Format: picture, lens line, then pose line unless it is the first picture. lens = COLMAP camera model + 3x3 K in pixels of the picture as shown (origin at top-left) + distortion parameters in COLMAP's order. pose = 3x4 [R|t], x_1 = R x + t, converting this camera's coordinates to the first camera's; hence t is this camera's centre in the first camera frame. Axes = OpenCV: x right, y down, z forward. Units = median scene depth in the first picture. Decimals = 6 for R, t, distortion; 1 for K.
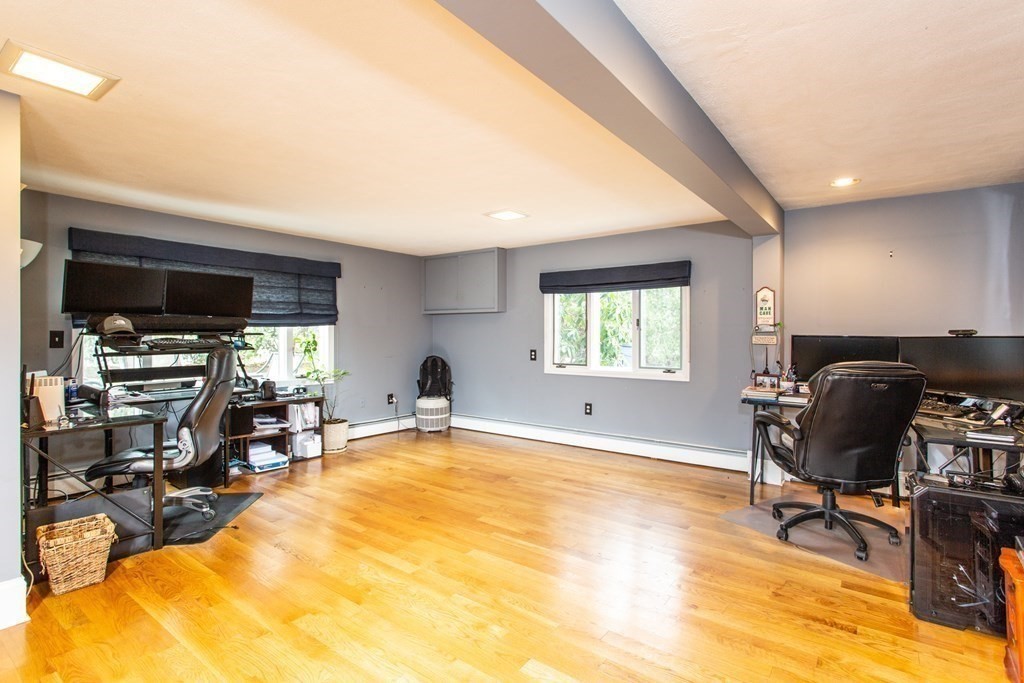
lens RADIAL K [[491.3, 0, 512.0], [0, 491.3, 341.5], [0, 0, 1]] dist [0.001368, -0.000543]
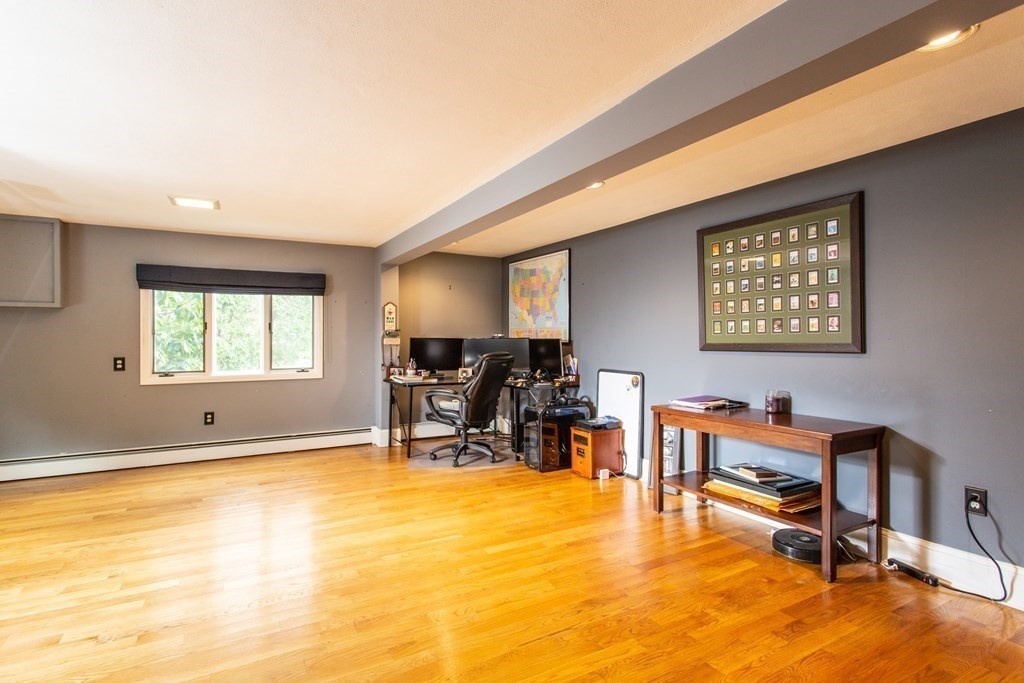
lens RADIAL K [[491.3, 0, 512.0], [0, 491.3, 341.5], [0, 0, 1]] dist [0.001368, -0.000543]
pose [[0.412288, -0.008073, 0.911018, -0.482170], [0.017069, 0.999854, 0.001135, 0.001223], [-0.910894, 0.015082, 0.412366, 0.102185]]
